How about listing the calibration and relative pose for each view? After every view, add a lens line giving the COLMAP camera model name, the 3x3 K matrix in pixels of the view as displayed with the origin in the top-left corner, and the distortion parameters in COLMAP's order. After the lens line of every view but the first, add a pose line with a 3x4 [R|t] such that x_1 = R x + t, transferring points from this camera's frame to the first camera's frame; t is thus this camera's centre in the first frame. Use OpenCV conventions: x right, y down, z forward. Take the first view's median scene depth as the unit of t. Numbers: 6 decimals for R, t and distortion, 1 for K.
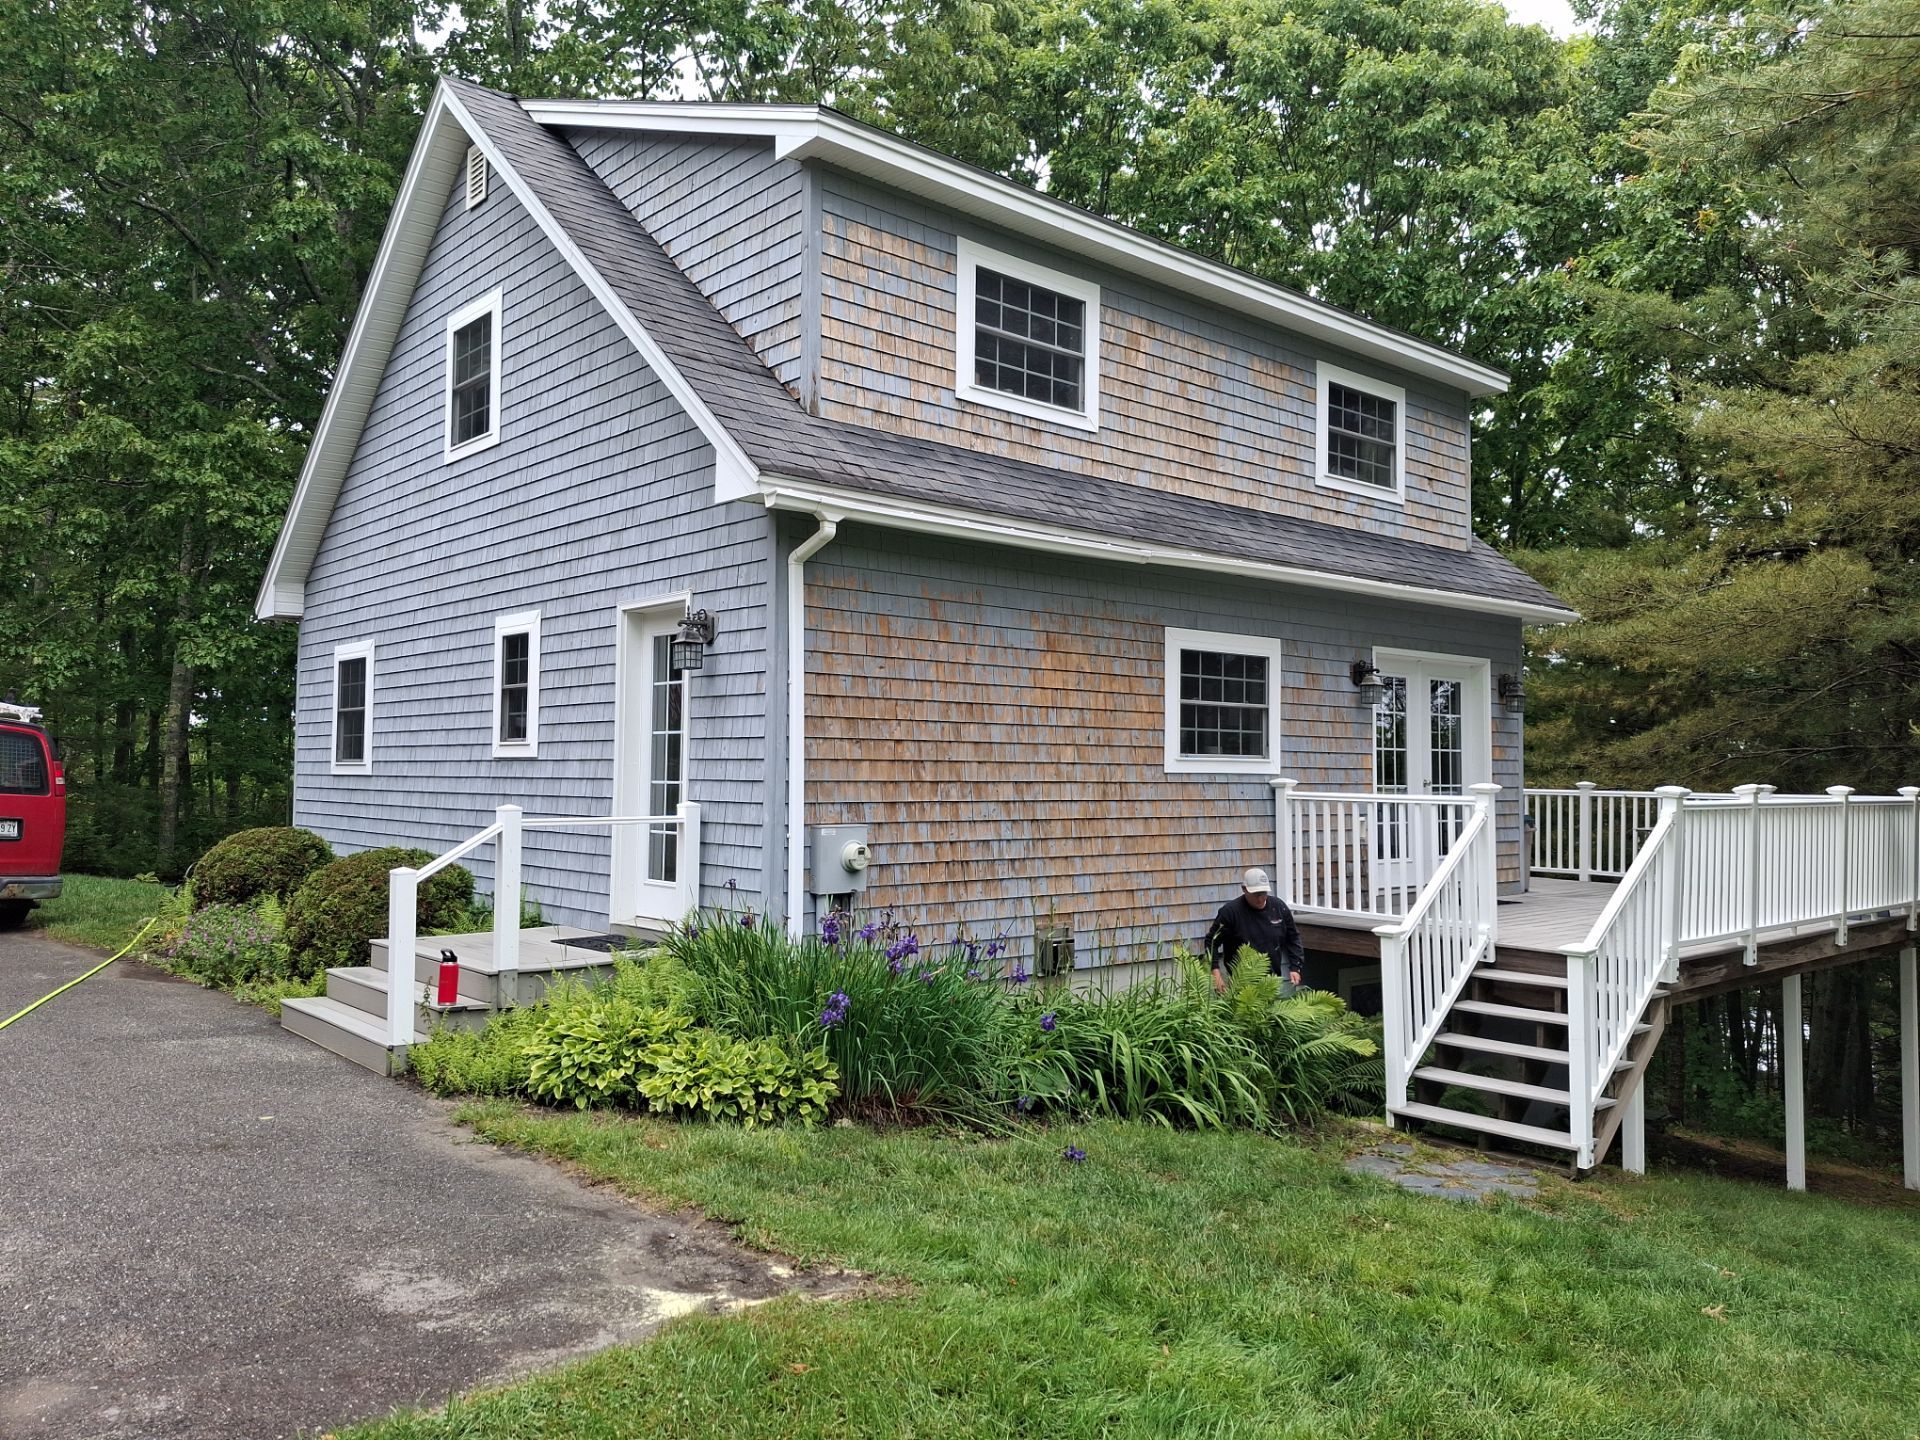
lens RADIAL K [[1392.6, 0, 960.0], [0, 1392.6, 720.0], [0, 0, 1]] dist [0.163290, -0.370400]
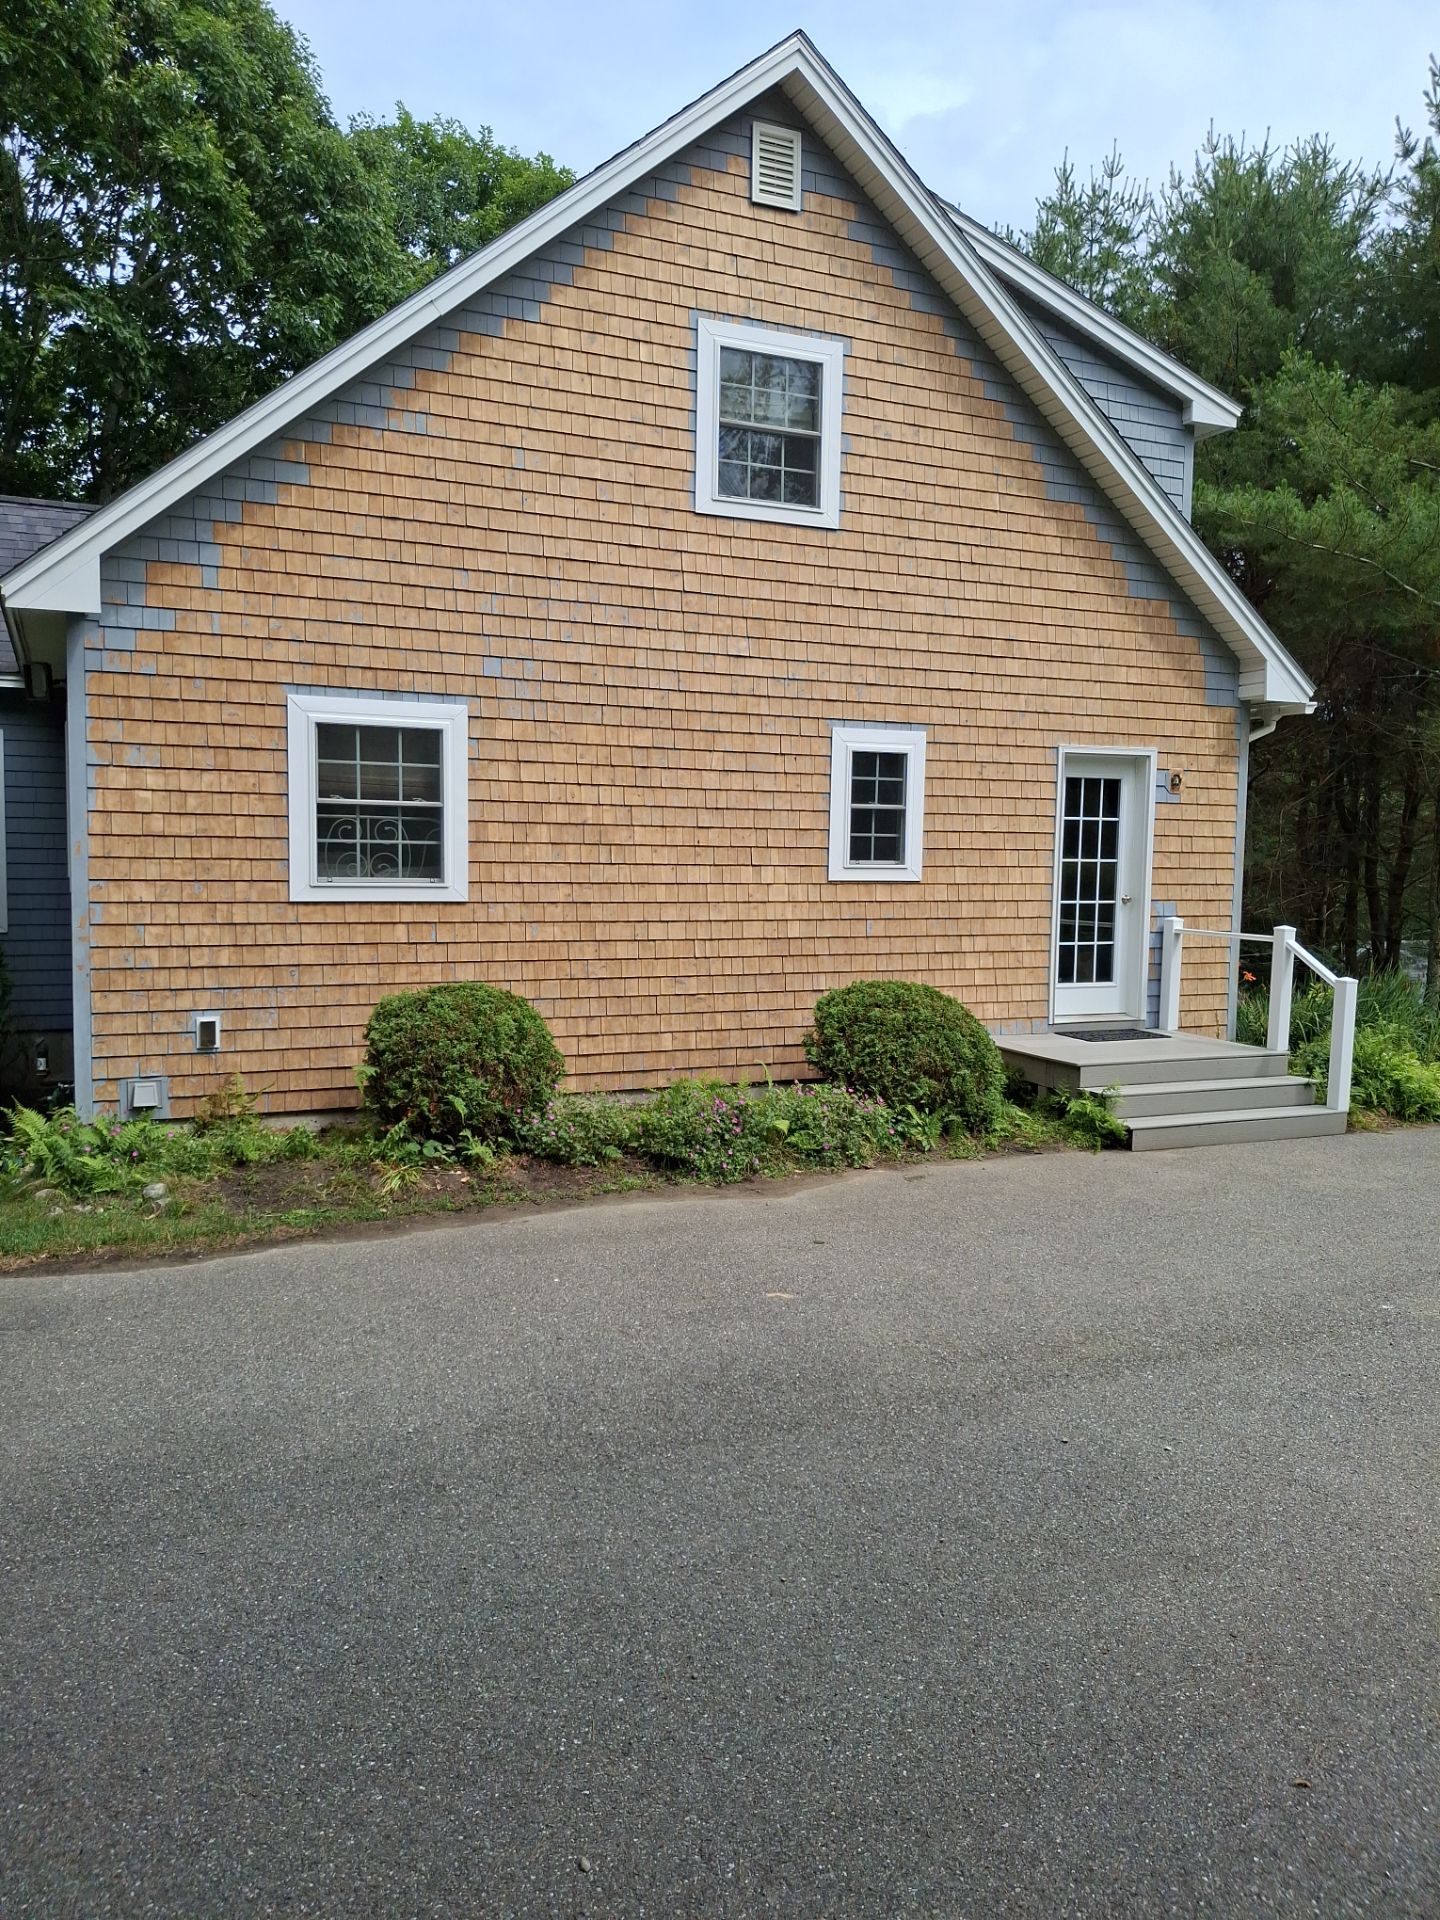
lens RADIAL K [[1402.8, 0, 694.3], [0, 1402.8, 956.8], [0, 0, 1]] dist [0.120700, -0.206549]
pose [[0.309973, -0.076143, 0.947692, -1.319362], [-0.048912, 0.994191, 0.095877, -0.008083], [-0.949486, -0.076073, 0.304448, 0.852475]]
